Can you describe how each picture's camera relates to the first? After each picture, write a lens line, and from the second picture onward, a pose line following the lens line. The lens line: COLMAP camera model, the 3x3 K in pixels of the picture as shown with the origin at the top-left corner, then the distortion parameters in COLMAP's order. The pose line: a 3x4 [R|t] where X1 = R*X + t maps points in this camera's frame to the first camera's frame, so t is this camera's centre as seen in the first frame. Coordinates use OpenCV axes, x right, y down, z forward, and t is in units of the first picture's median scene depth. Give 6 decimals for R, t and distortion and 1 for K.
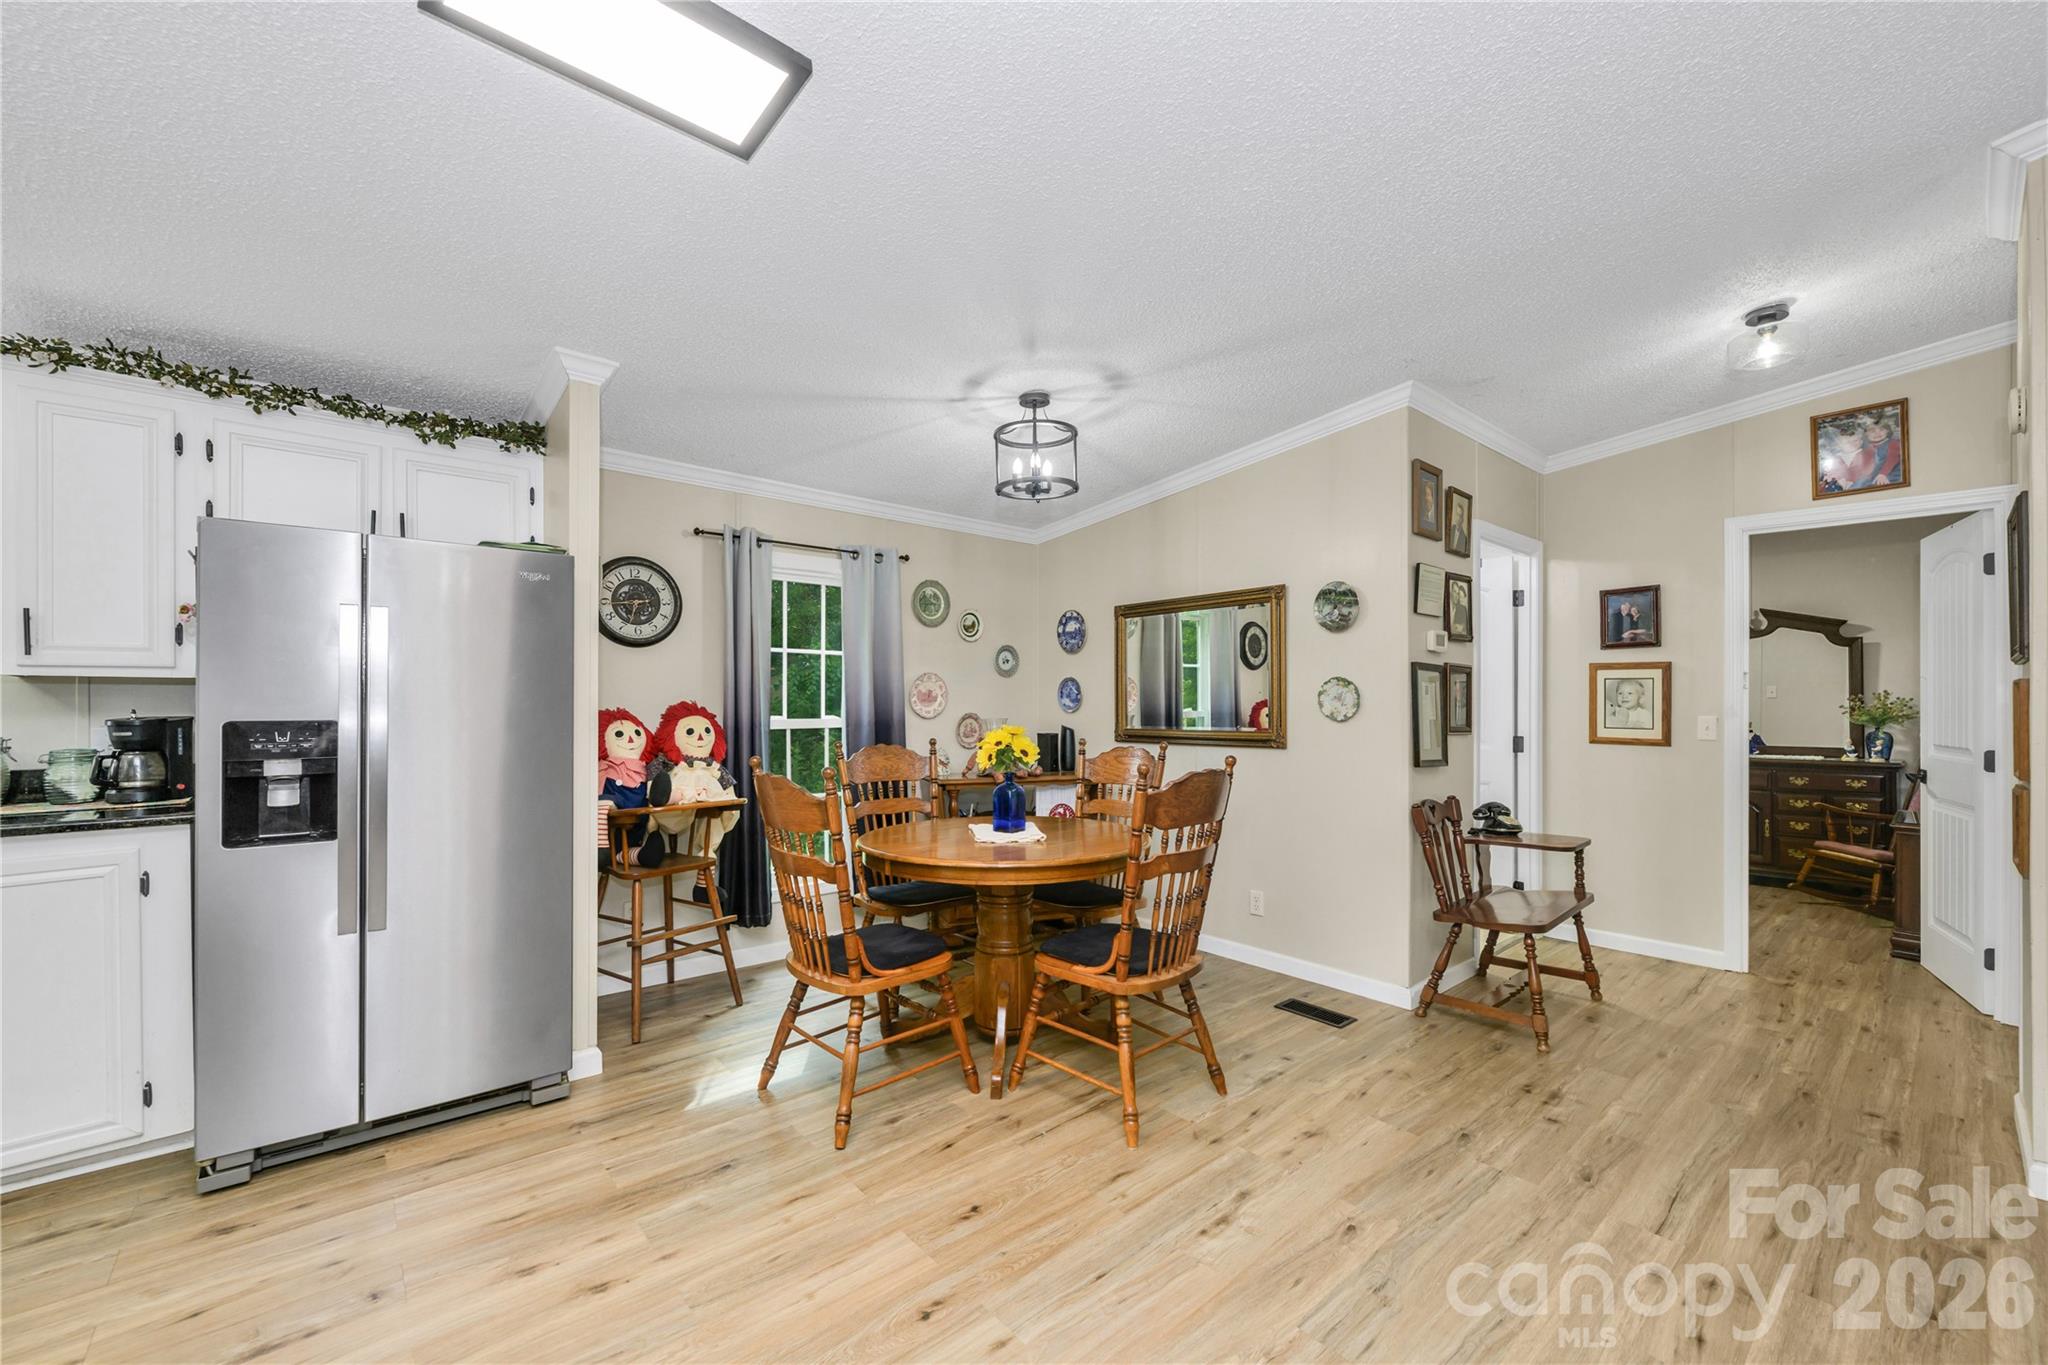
lens RADIAL K [[817.9, 0, 1021.7], [0, 817.9, 704.0], [0, 0, 1]] dist [-0.002072, 0.000343]
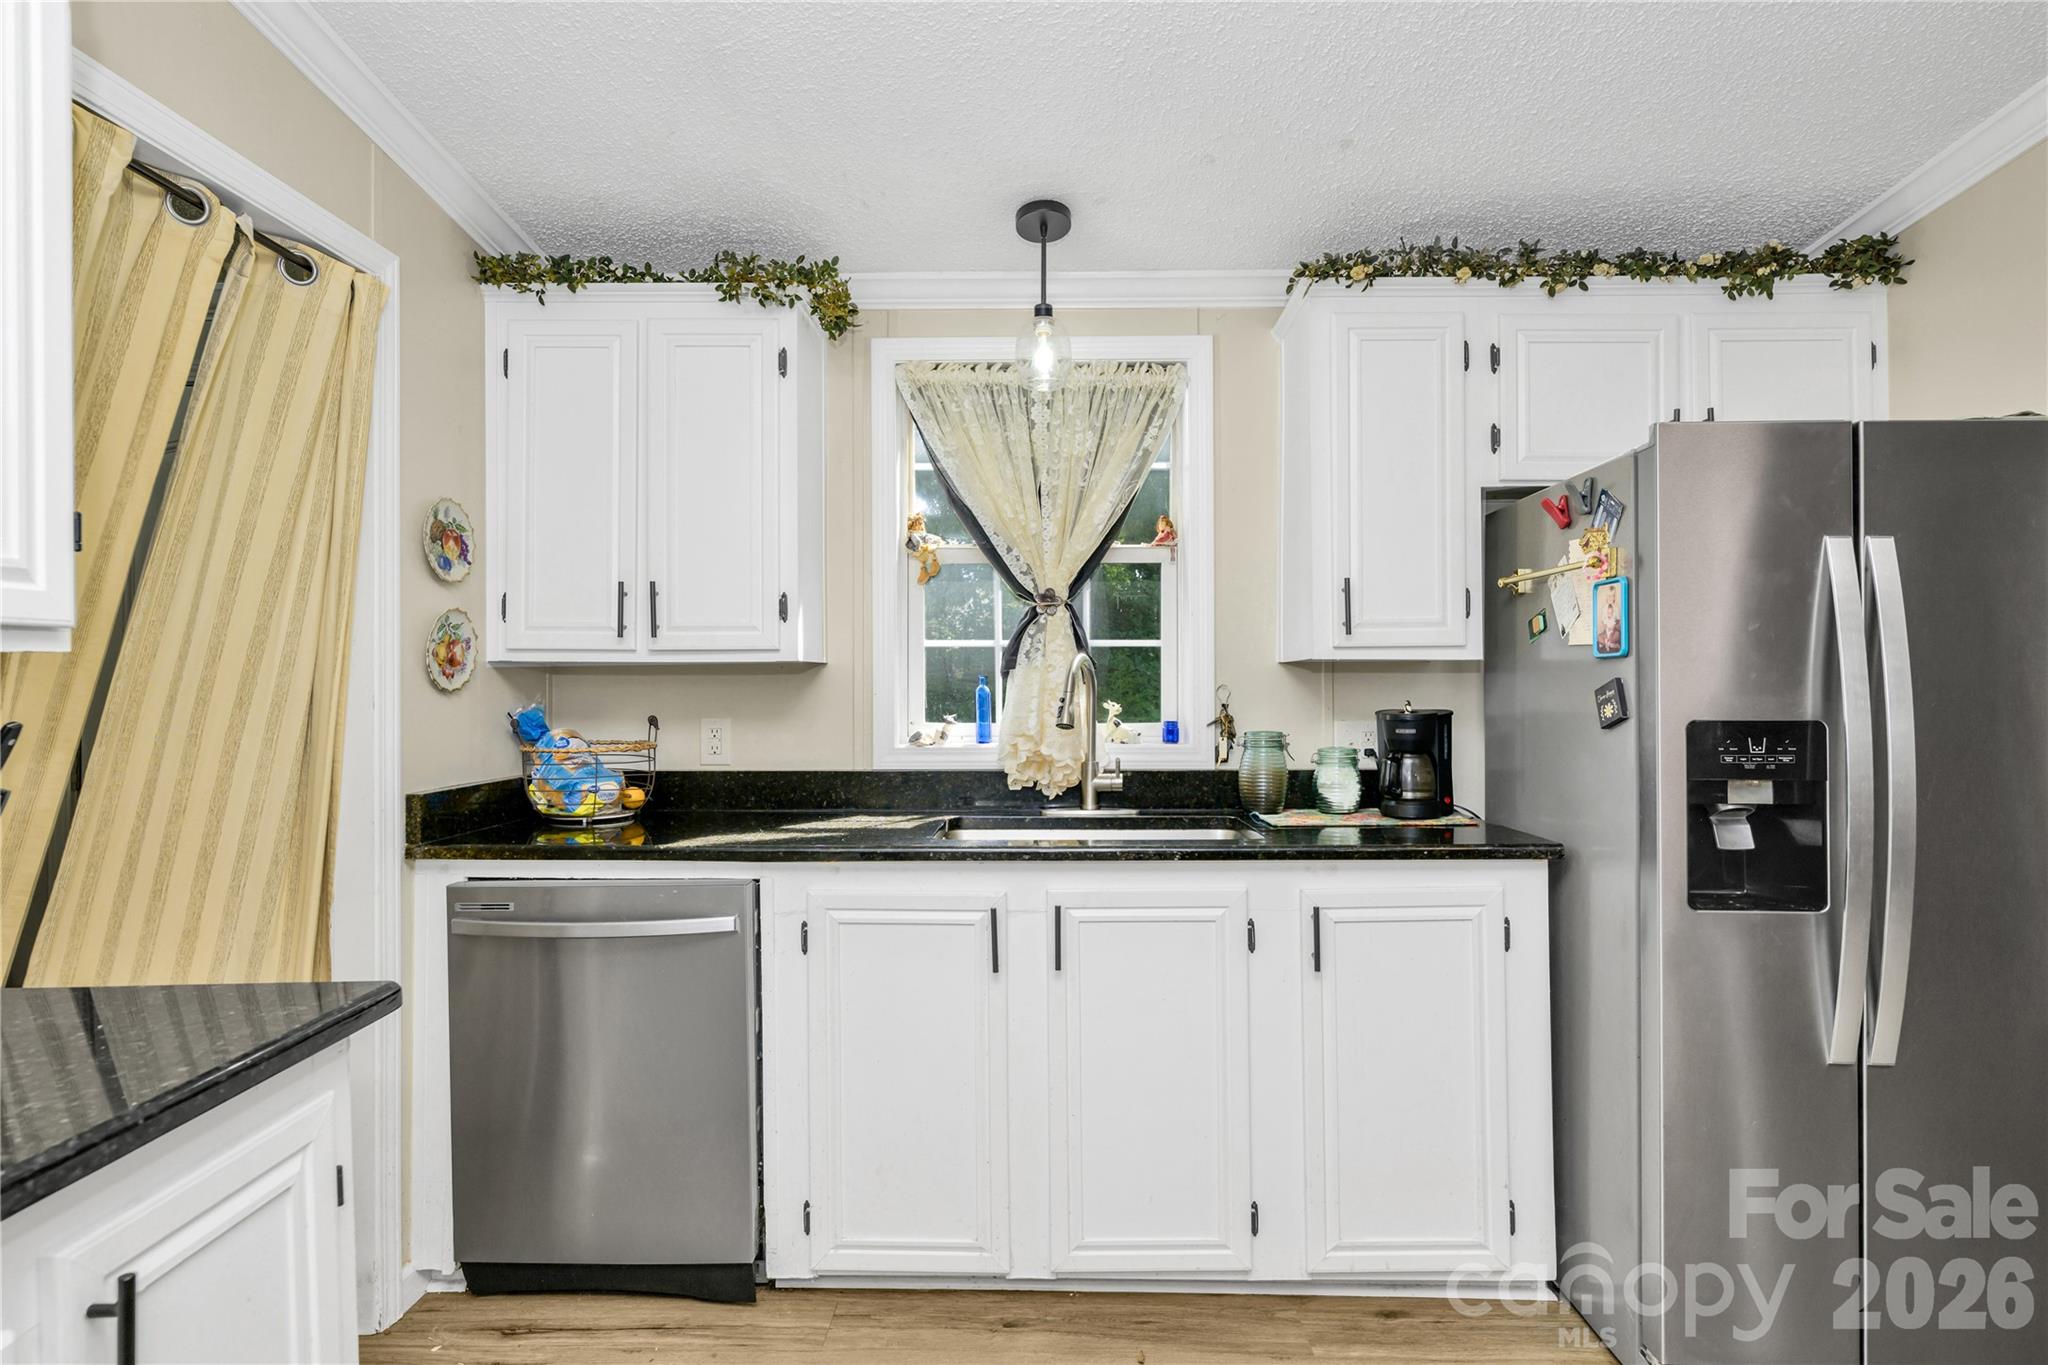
lens RADIAL K [[1054.7, 0, 1024.3], [0, 1054.7, 677.2], [0, 0, 1]] dist [-0.006466, -0.000977]
pose [[0.748649, -0.007226, -0.662928, -0.468350], [-0.000366, 0.999936, -0.011312, -0.002806], [0.662967, 0.008711, 0.748598, -0.010699]]
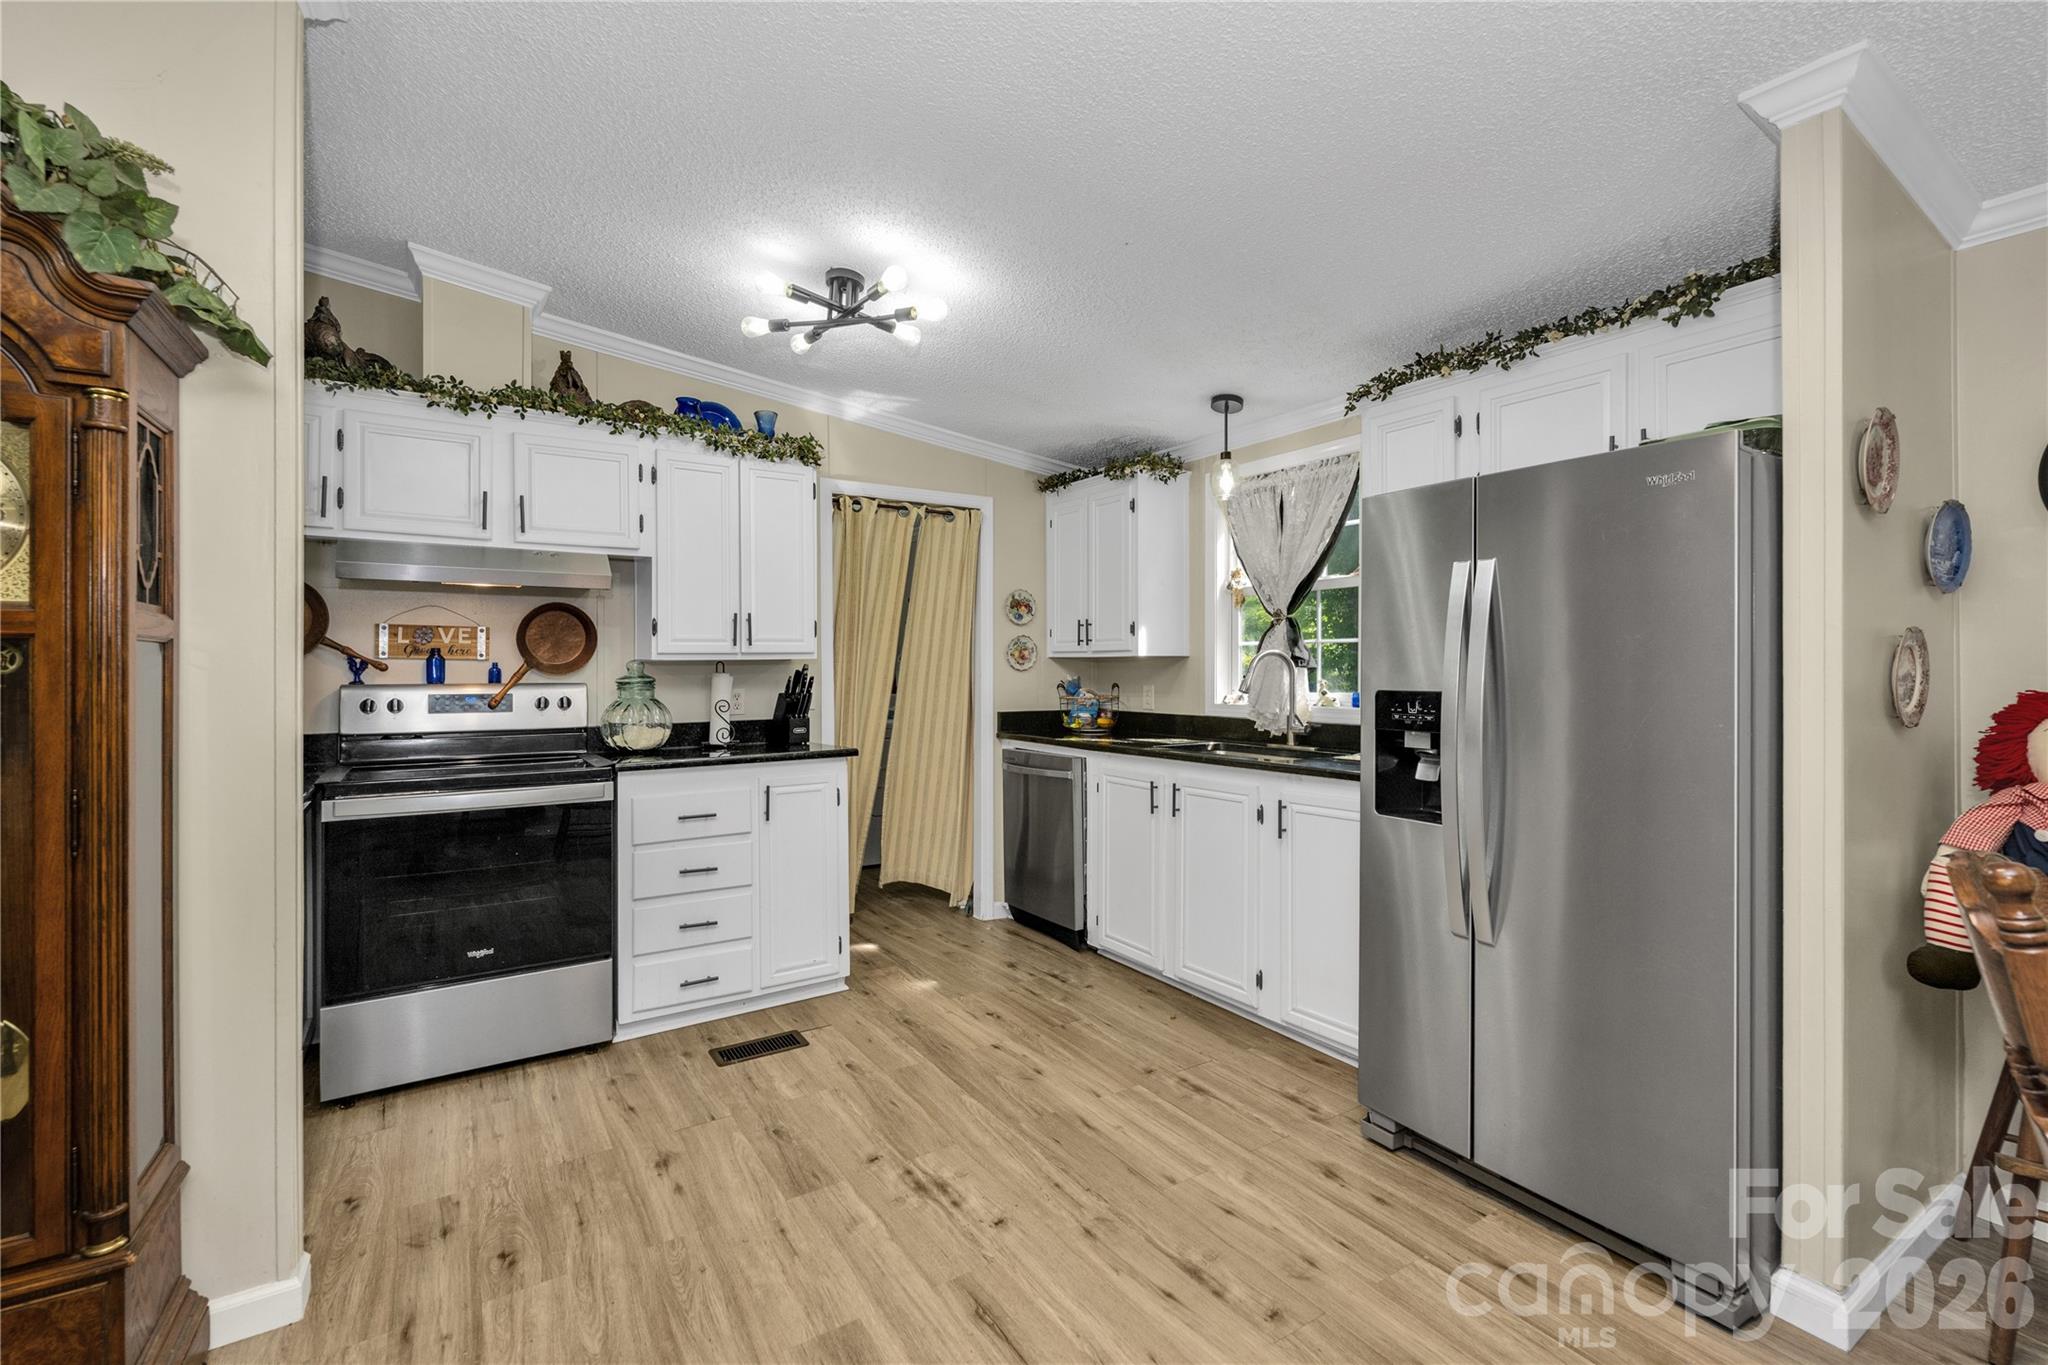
lens RADIAL K [[891.2, 0, 1024.4], [0, 891.2, 668.5], [0, 0, 1]] dist [-0.002915, -0.000146]
pose [[-0.129552, -0.004570, -0.991562, 0.116908], [-0.007799, 0.999963, -0.003590, 0.000552], [0.991542, 0.007268, -0.129583, 0.406636]]
